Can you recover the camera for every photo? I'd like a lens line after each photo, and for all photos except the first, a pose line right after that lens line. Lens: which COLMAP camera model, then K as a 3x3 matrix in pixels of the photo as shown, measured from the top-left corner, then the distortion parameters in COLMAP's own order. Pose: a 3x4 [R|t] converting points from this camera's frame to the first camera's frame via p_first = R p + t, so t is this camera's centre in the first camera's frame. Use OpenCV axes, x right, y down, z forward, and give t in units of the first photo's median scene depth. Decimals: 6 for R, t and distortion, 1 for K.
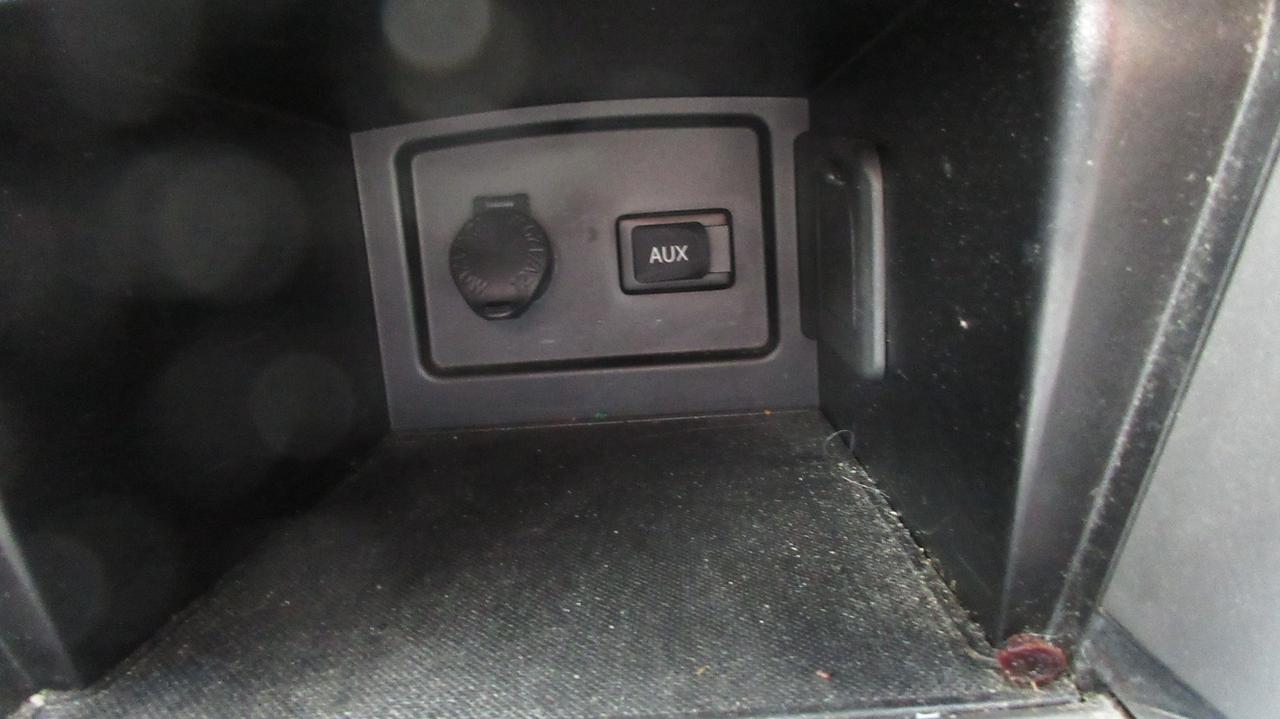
lens RADIAL K [[956.8, 0, 641.5], [0, 956.8, 358.6], [0, 0, 1]] dist [-0.017025, 0.007667]
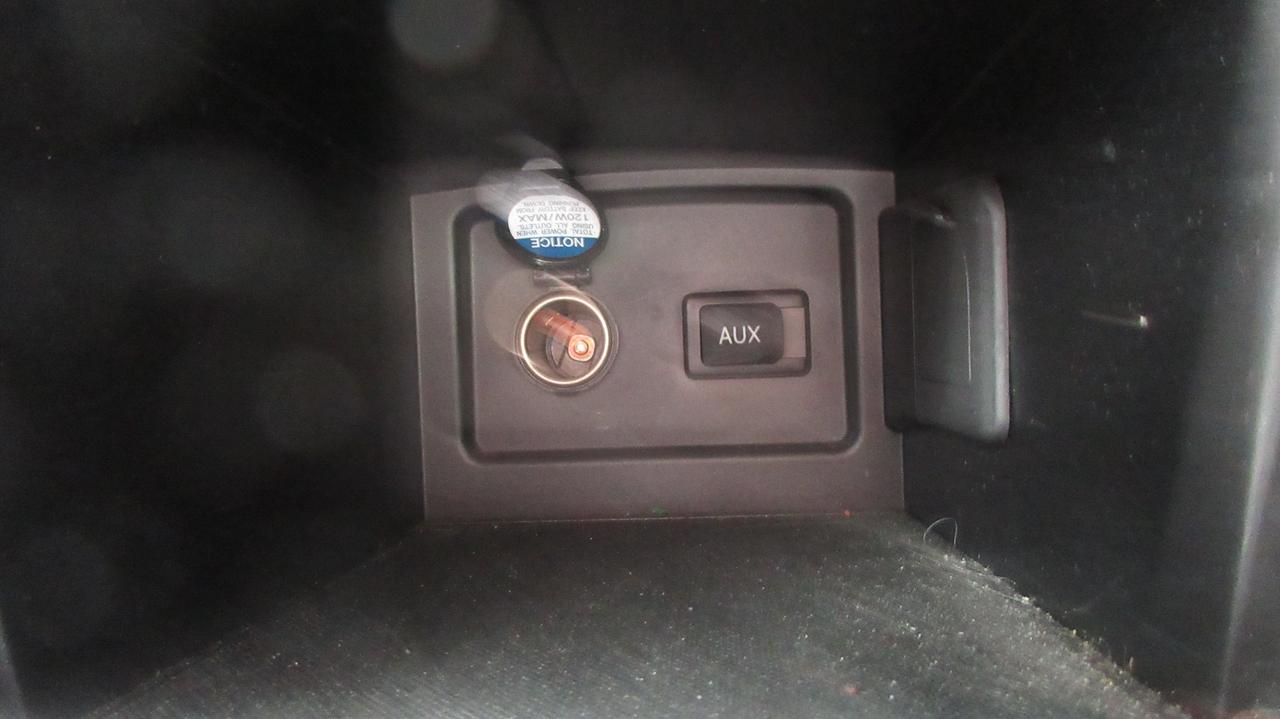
lens RADIAL K [[956.8, 0, 637.3], [0, 956.8, 359.2], [0, 0, 1]] dist [-0.017025, 0.007667]
pose [[0.998740, 0.035157, -0.035808, -0.037637], [-0.041129, 0.982309, -0.182694, 0.090078], [0.028752, 0.183936, 0.982518, 0.100581]]
